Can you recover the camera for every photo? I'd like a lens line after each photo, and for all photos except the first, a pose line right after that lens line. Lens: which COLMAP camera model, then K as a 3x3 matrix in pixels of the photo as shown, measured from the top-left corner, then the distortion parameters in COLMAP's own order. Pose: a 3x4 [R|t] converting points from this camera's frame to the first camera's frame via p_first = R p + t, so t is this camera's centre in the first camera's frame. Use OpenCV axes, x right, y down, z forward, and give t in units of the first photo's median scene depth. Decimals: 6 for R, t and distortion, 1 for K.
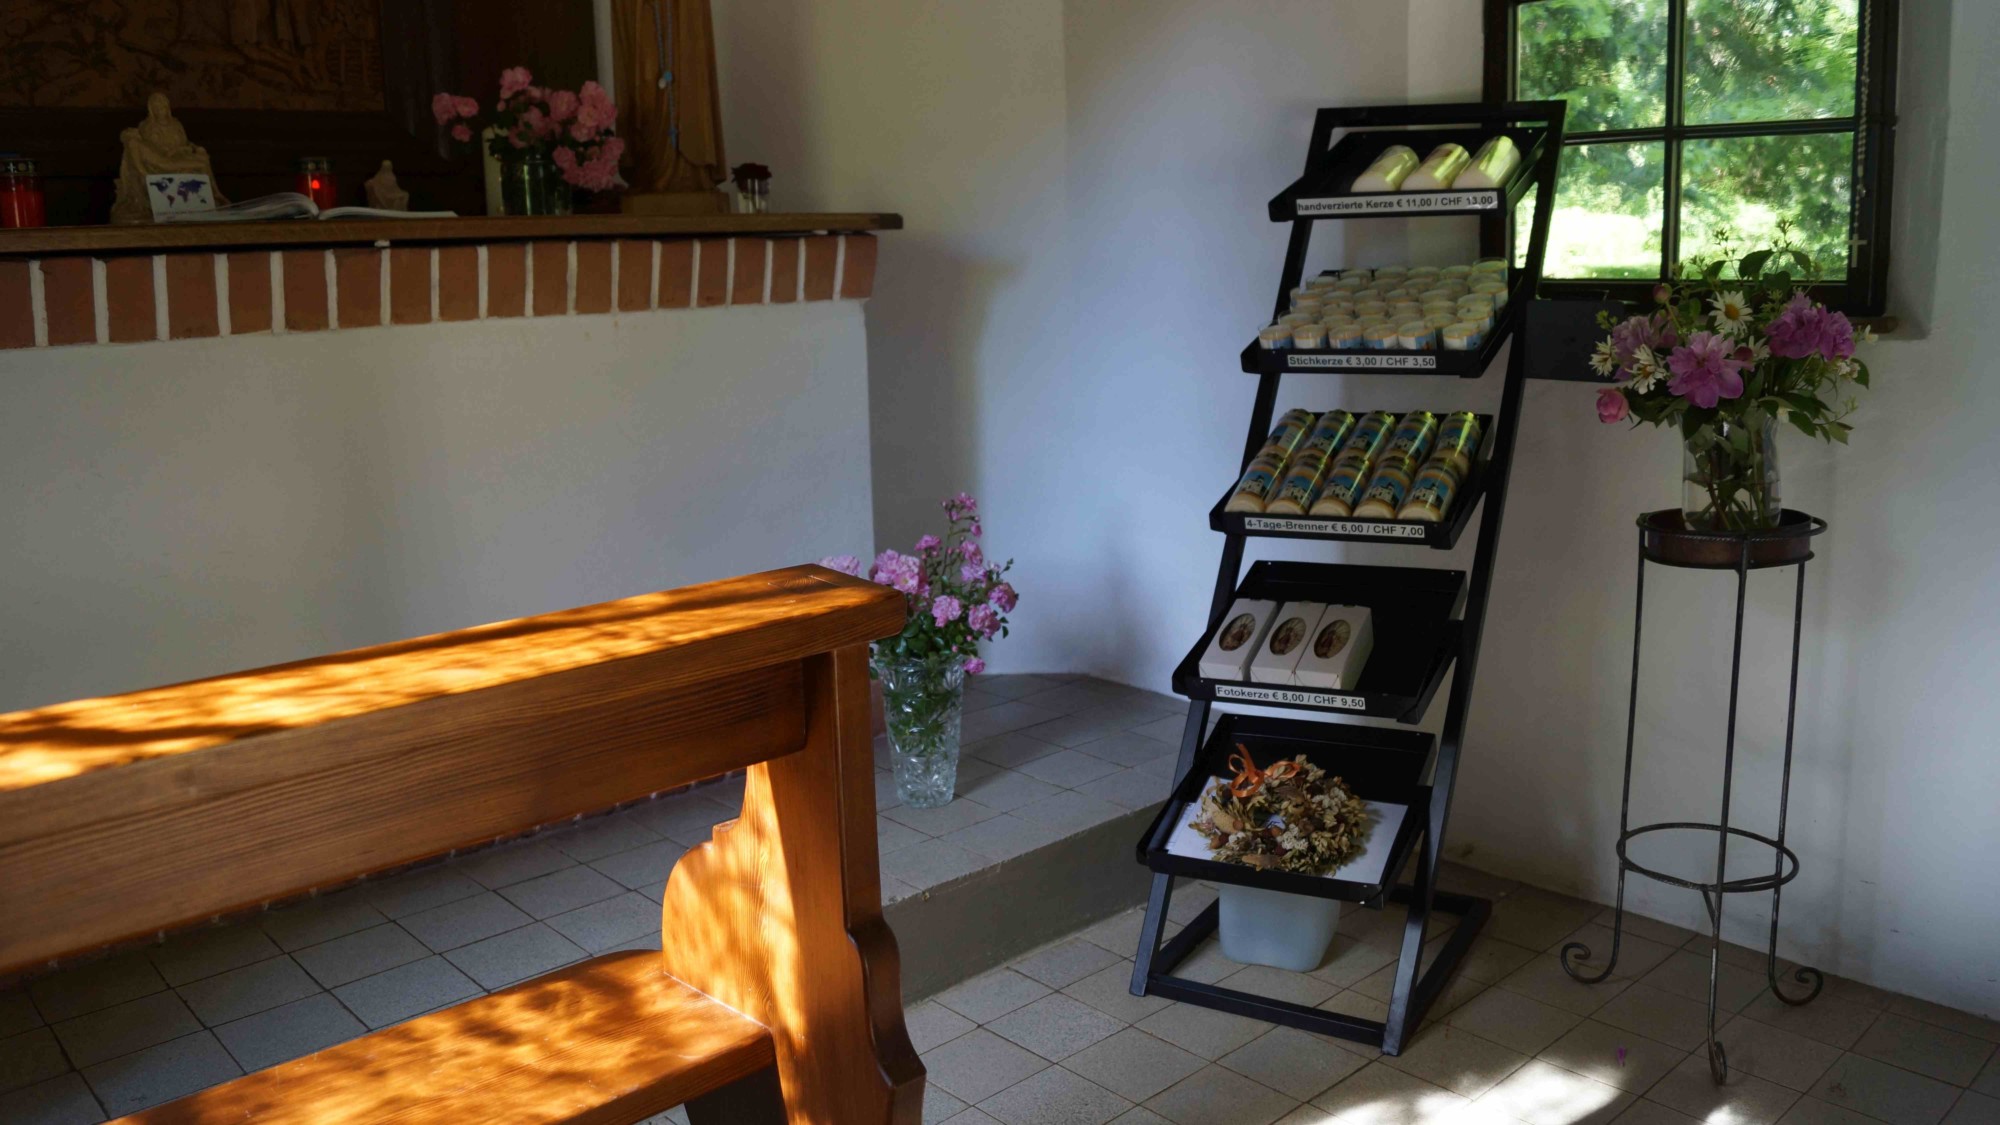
lens RADIAL K [[1566.8, 0, 1000.0], [0, 1566.8, 562.5], [0, 0, 1]] dist [-0.079916, 0.011655]
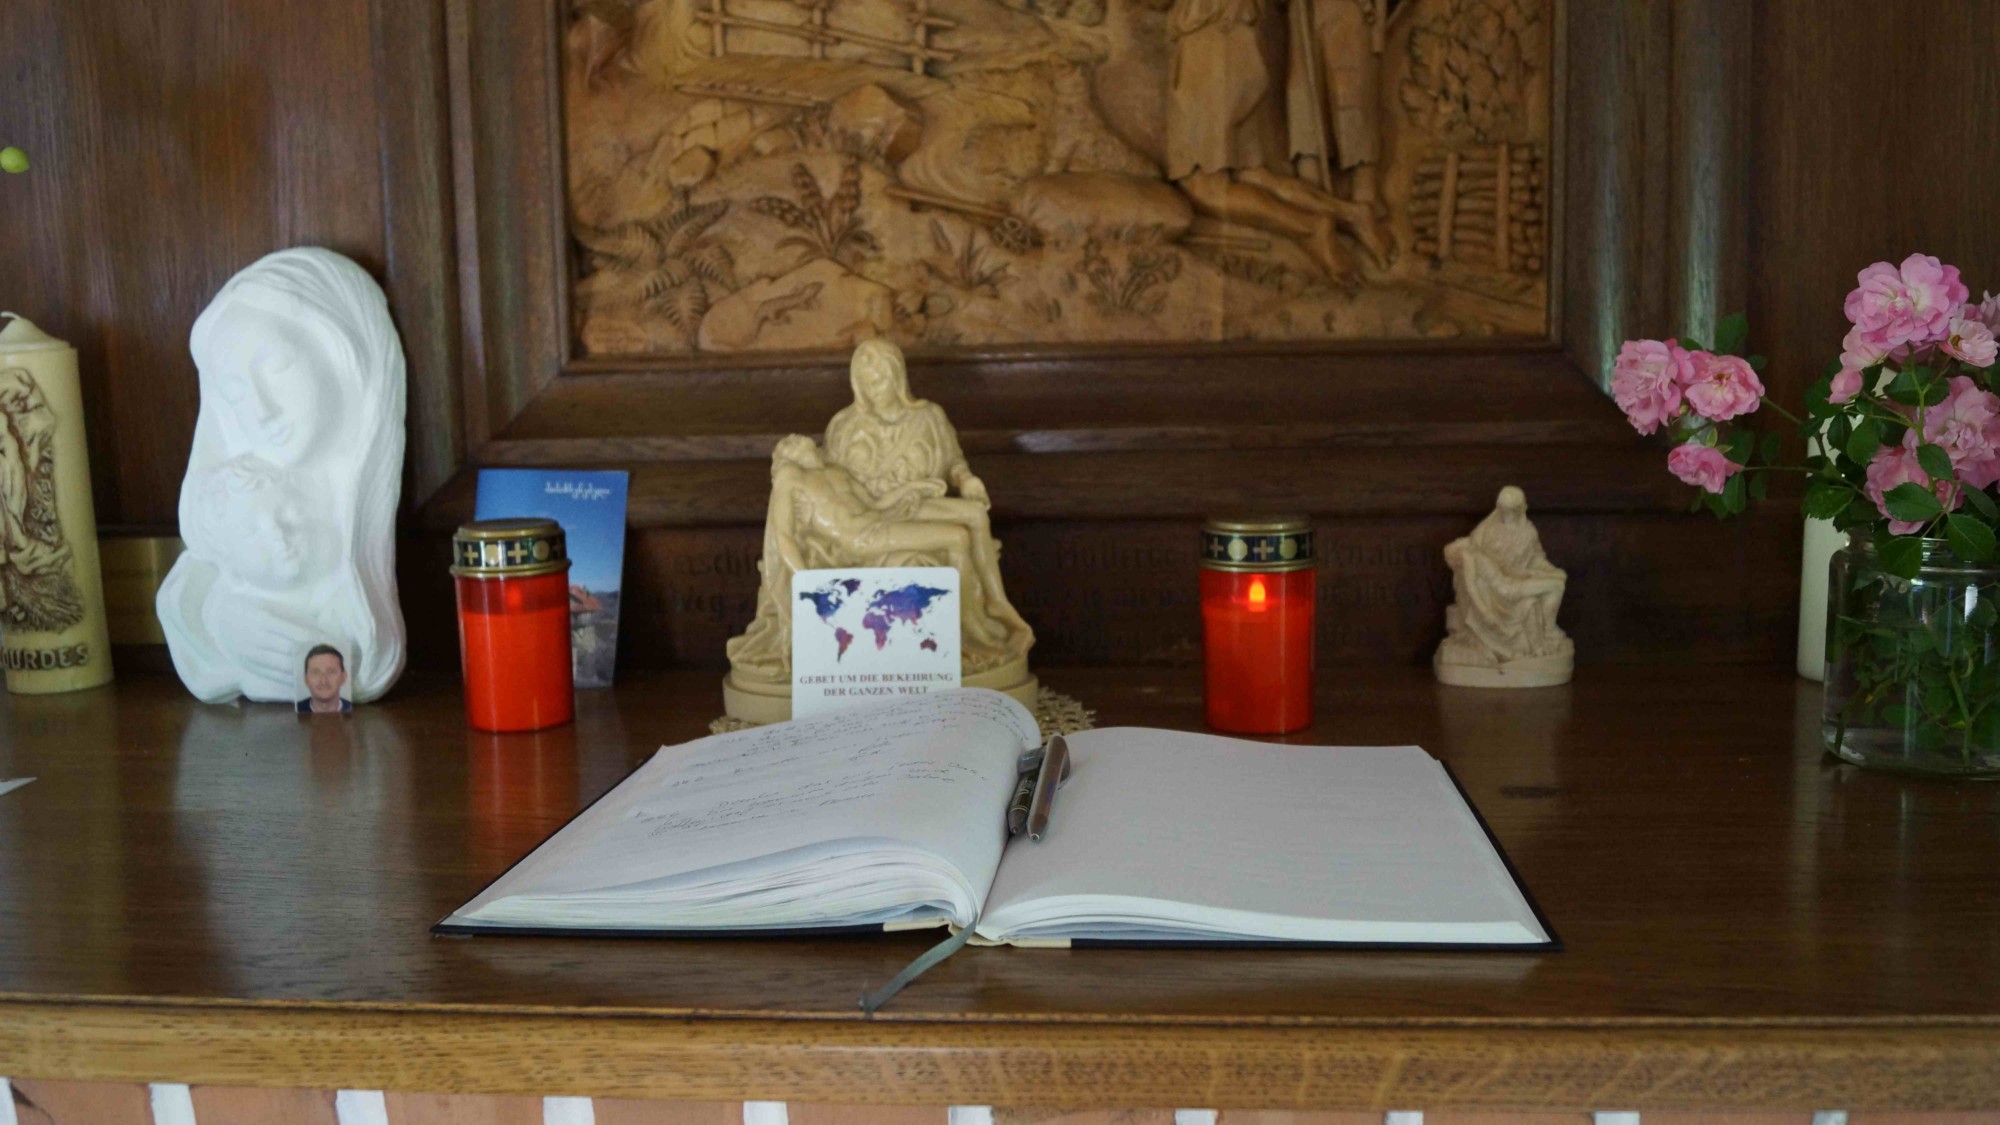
lens RADIAL K [[1782.3, 0, 1000.0], [0, 1782.3, 562.5], [0, 0, 1]] dist [-0.065732, 0.002419]
pose [[0.689927, 0.112907, -0.715019, -0.196911], [-0.139853, 0.989941, 0.021374, -0.250519], [0.710240, 0.085251, 0.698778, 0.670631]]
